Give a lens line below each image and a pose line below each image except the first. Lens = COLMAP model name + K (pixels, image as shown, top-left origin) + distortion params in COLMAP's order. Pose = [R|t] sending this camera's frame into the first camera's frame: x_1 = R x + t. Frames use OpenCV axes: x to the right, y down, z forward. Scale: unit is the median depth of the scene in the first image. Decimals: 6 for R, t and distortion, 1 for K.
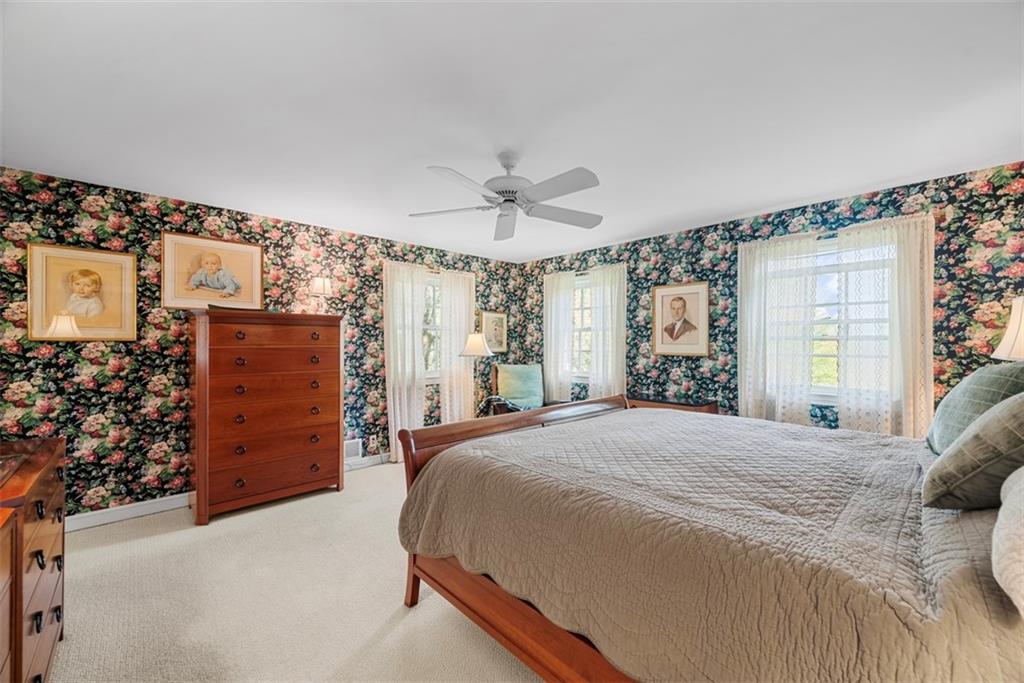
lens RADIAL K [[402.7, 0, 511.3], [0, 402.7, 341.6], [0, 0, 1]] dist [-0.001702, 0.000137]
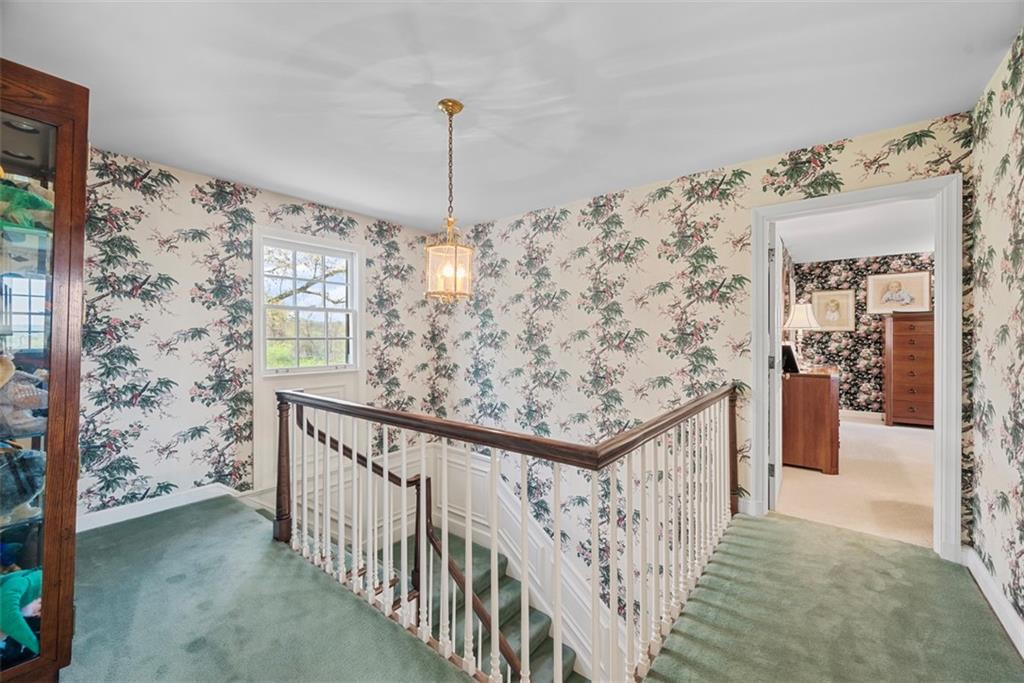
lens RADIAL K [[402.7, 0, 517.6], [0, 402.7, 337.4], [0, 0, 1]] dist [-0.001702, 0.000137]
pose [[0.150676, -0.002986, -0.988579, 0.816875], [-0.001150, 0.999994, -0.003196, 0.036769], [0.988583, 0.001619, 0.150672, -0.984802]]
